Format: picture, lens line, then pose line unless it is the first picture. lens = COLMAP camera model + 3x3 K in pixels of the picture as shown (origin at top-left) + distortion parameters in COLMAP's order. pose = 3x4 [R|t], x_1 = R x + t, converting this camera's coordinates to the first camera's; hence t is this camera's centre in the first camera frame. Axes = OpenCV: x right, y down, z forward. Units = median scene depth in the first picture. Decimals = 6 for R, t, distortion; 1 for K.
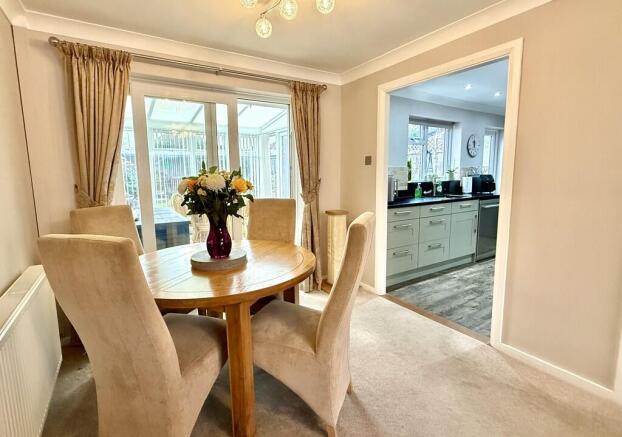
lens RADIAL K [[305.6, 0, 310.7], [0, 305.6, 212.6], [0, 0, 1]] dist [-0.001328, 0.000037]
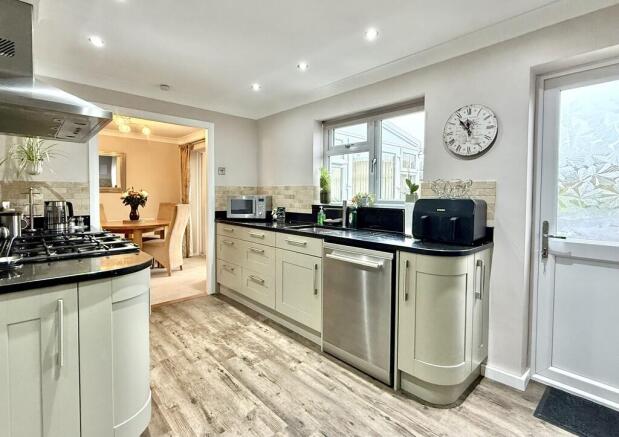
lens RADIAL K [[299.0, 0, 308.2], [0, 299.0, 207.5], [0, 0, 1]] dist [0.001019, 0.000261]
pose [[0.175160, 0.056033, -0.982944, 1.407486], [-0.137337, 0.990009, 0.031962, -0.149784], [0.974914, 0.129396, 0.181105, 1.114433]]
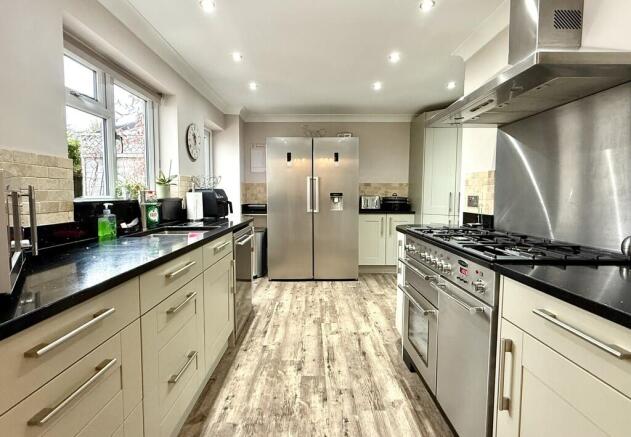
lens RADIAL K [[304.8, 0, 312.7], [0, 304.8, 214.9], [0, 0, 1]] dist [-0.001245, -0.000167]
pose [[0.537622, -0.043269, 0.842075, 0.218456], [0.099464, 0.994964, -0.012378, -0.066376], [-0.837299, 0.090411, 0.539219, 0.751093]]
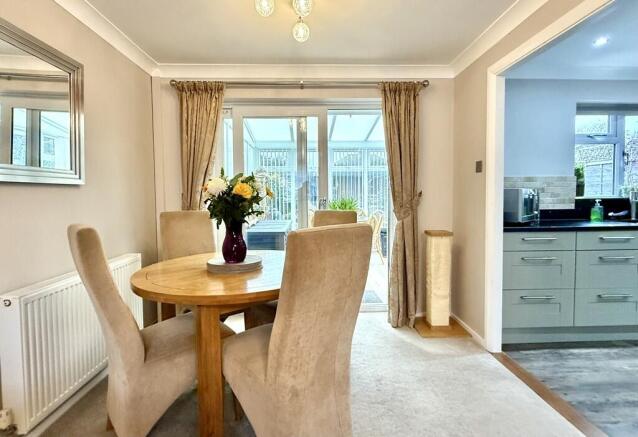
lens RADIAL K [[325.9, 0, 318.4], [0, 325.9, 206.0], [0, 0, 1]] dist [-0.000228, -0.000675]
pose [[0.860254, 0.023494, -0.509323, 0.254585], [-0.066130, 0.995641, -0.065768, 0.006299], [0.505558, 0.090258, 0.858058, 0.106786]]
